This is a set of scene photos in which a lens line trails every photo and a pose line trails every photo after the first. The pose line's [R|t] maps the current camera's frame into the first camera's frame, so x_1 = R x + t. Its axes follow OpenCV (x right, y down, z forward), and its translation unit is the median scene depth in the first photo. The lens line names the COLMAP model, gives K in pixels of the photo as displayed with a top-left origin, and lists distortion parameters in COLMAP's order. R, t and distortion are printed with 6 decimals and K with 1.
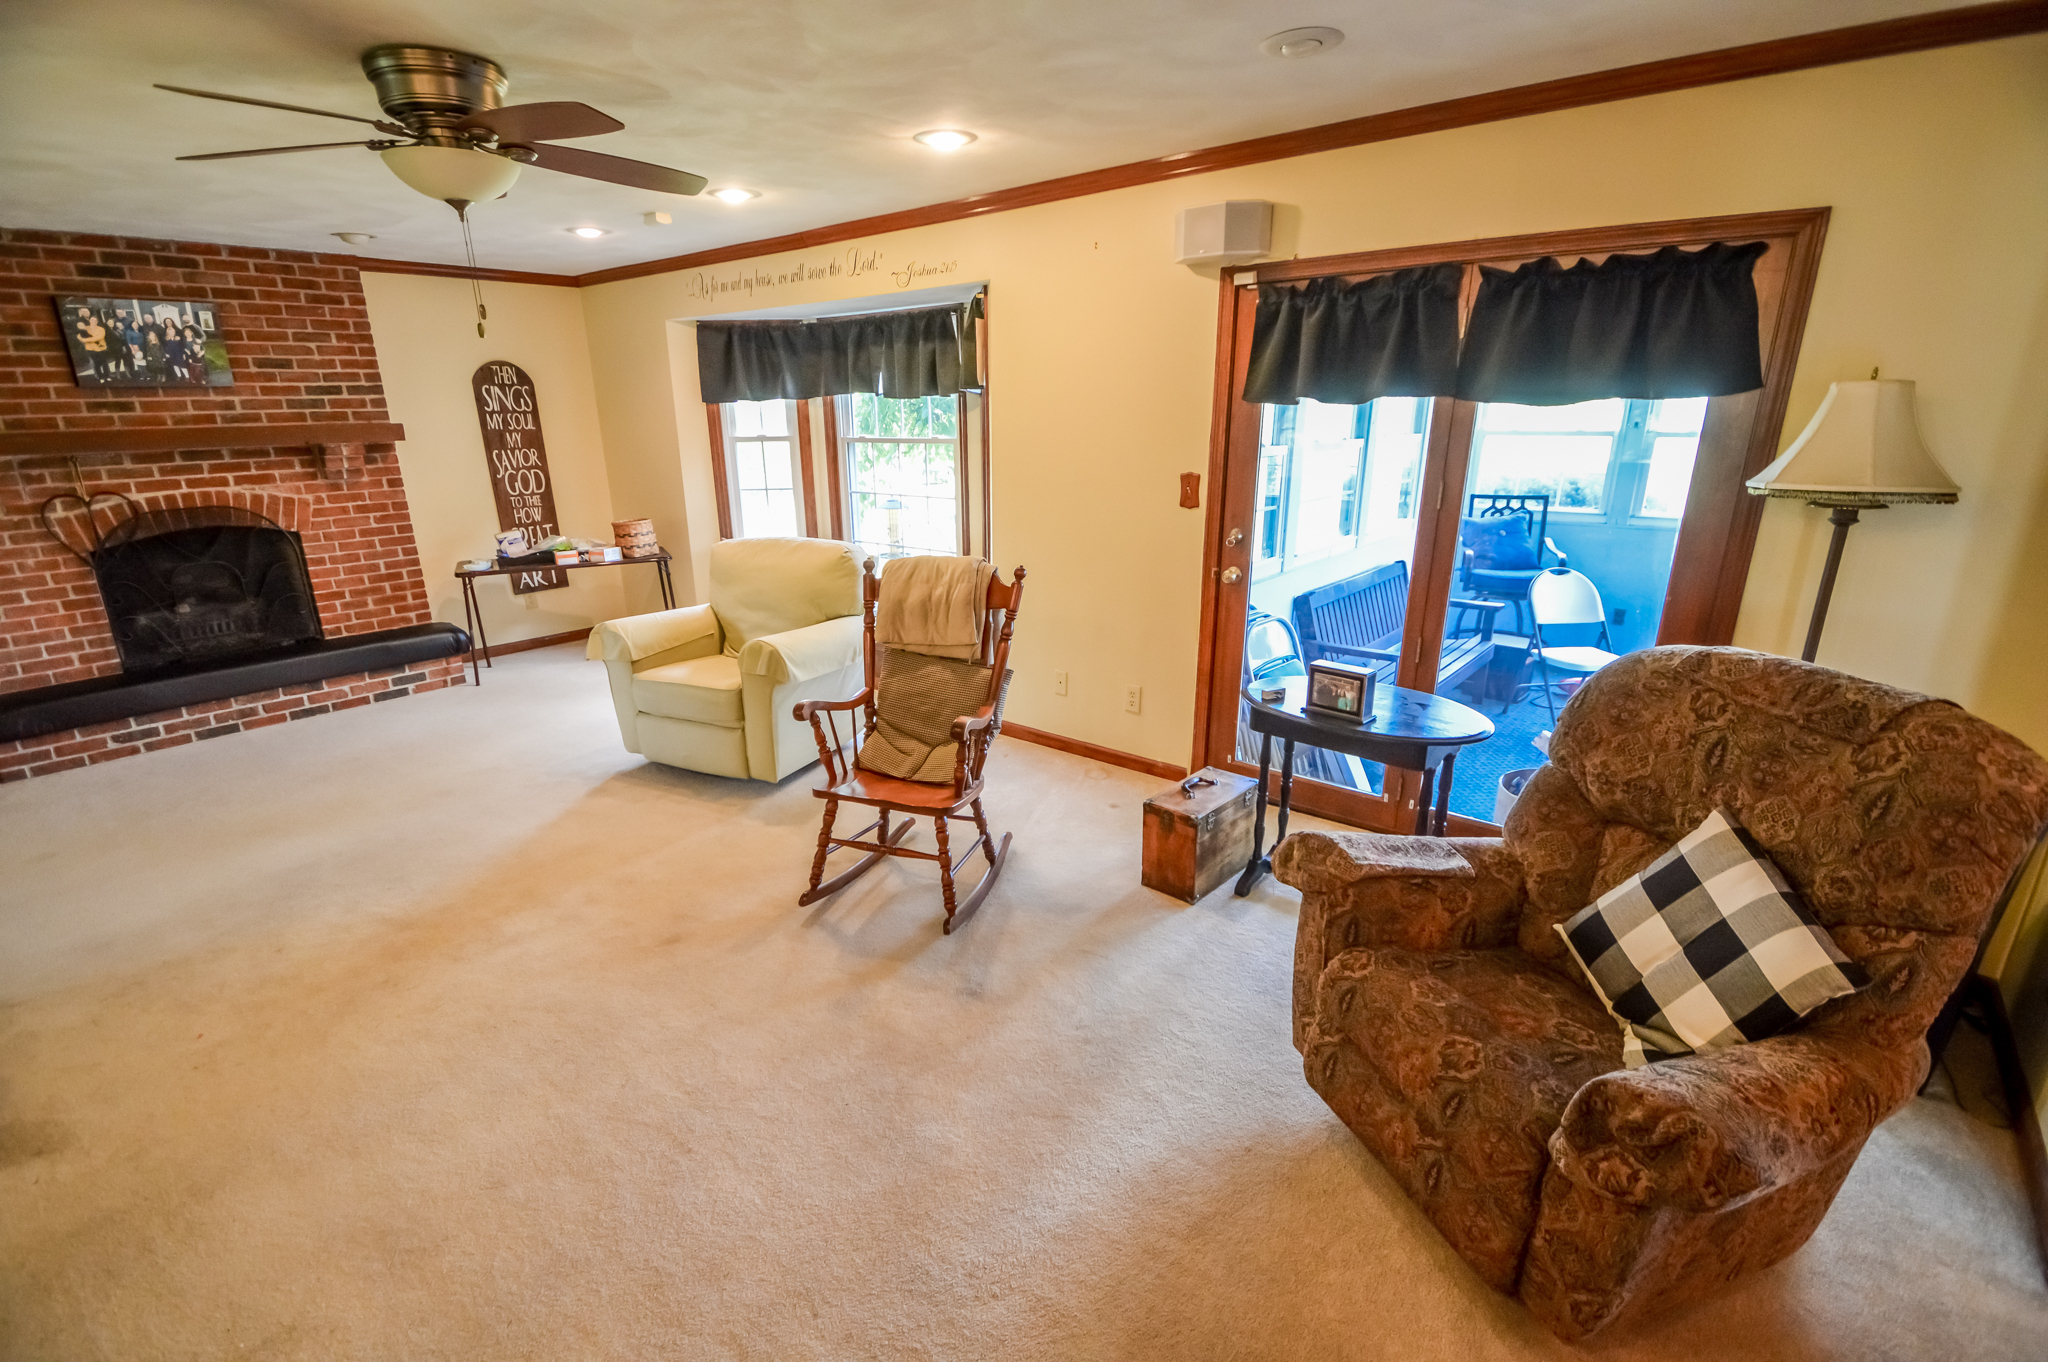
lens RADIAL K [[920.5, 0, 1011.7], [0, 920.5, 703.9], [0, 0, 1]] dist [0.020194, -0.019320]
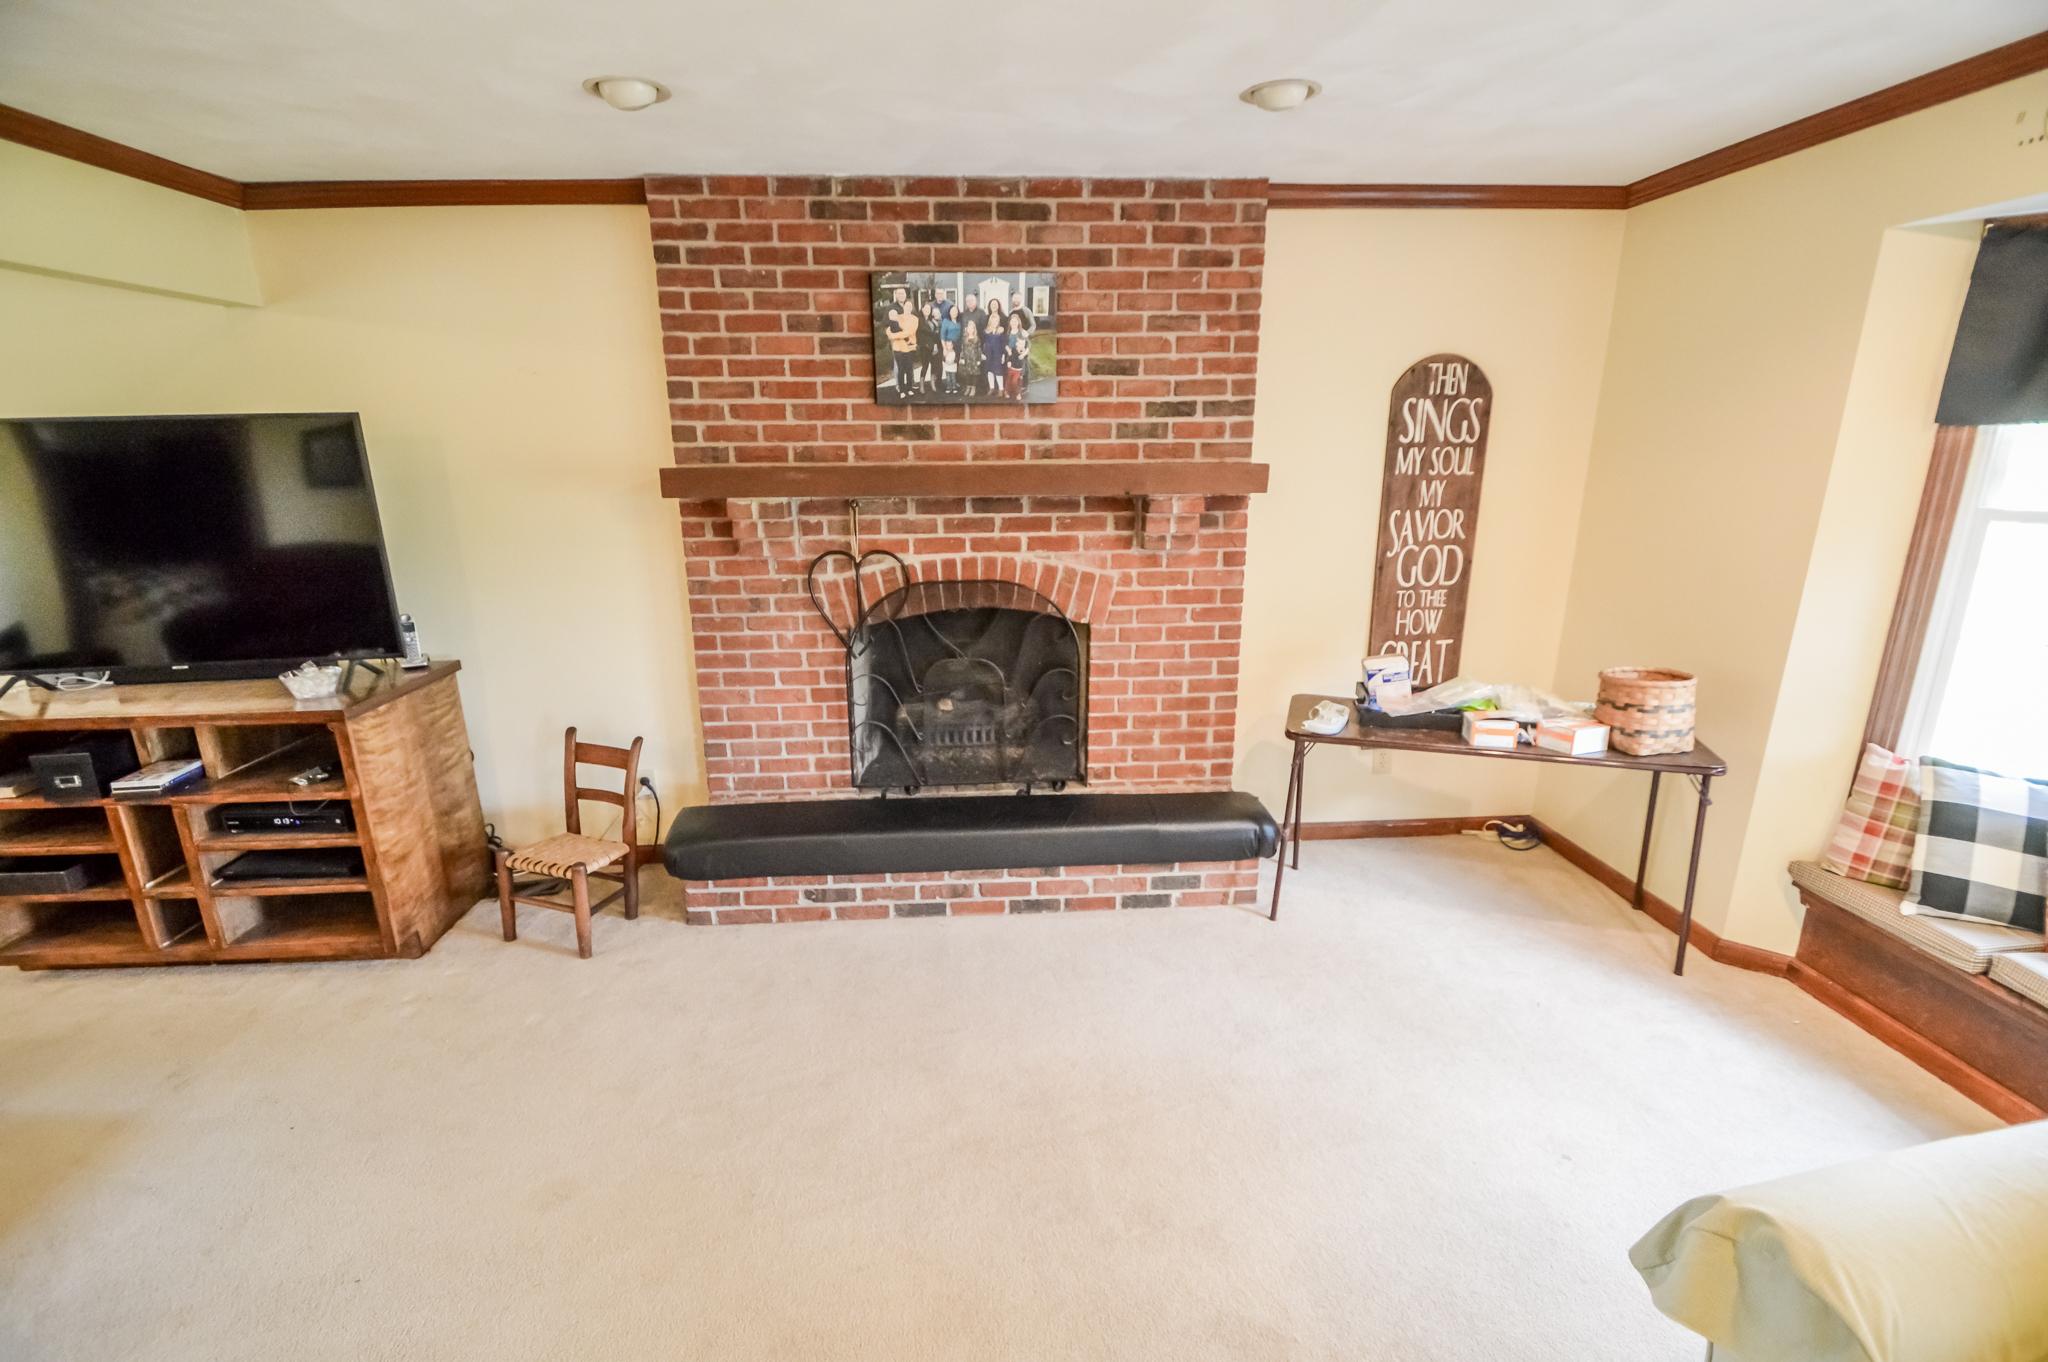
lens RADIAL K [[920.5, 0, 1011.7], [0, 920.5, 703.9], [0, 0, 1]] dist [0.020194, -0.019320]
pose [[0.687822, 0.200652, -0.697595, -0.362842], [-0.224339, 0.972748, 0.058600, -0.166874], [0.690342, 0.116191, 0.714092, 0.533076]]
